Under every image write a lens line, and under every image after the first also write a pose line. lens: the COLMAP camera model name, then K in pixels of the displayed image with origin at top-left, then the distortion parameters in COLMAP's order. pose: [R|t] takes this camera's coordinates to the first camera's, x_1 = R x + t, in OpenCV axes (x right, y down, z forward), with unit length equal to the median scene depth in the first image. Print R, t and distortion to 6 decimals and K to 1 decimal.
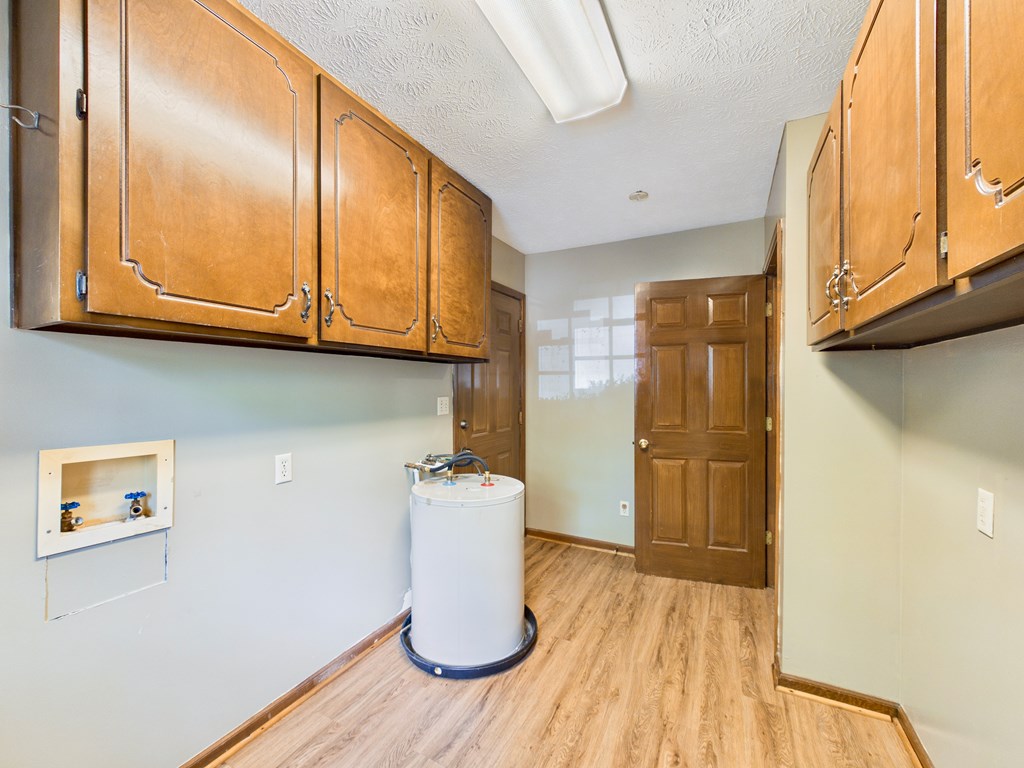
lens RADIAL K [[414.5, 0, 512.0], [0, 414.5, 380.6], [0, 0, 1]] dist [0.002005, 0.000236]
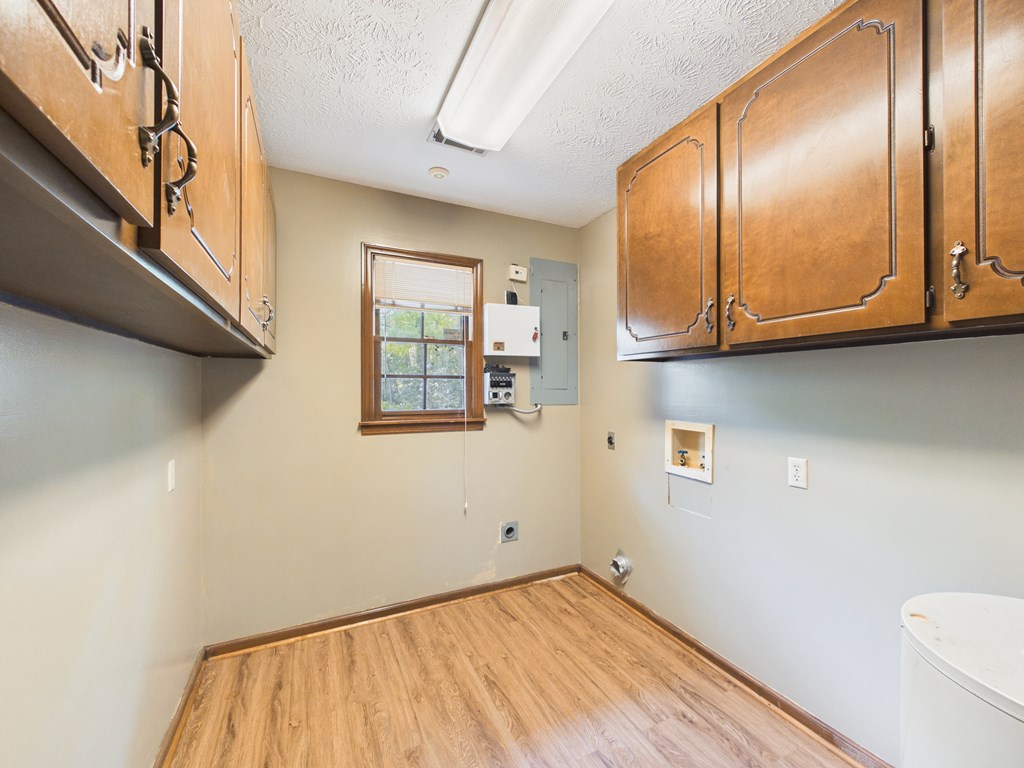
lens RADIAL K [[414.5, 0, 512.0], [0, 414.5, 380.6], [0, 0, 1]] dist [0.002005, 0.000236]
pose [[-0.591697, -0.023765, -0.805810, 0.653697], [0.003176, 0.999489, -0.031809, 0.024256], [0.806155, -0.021380, -0.591319, 1.061916]]
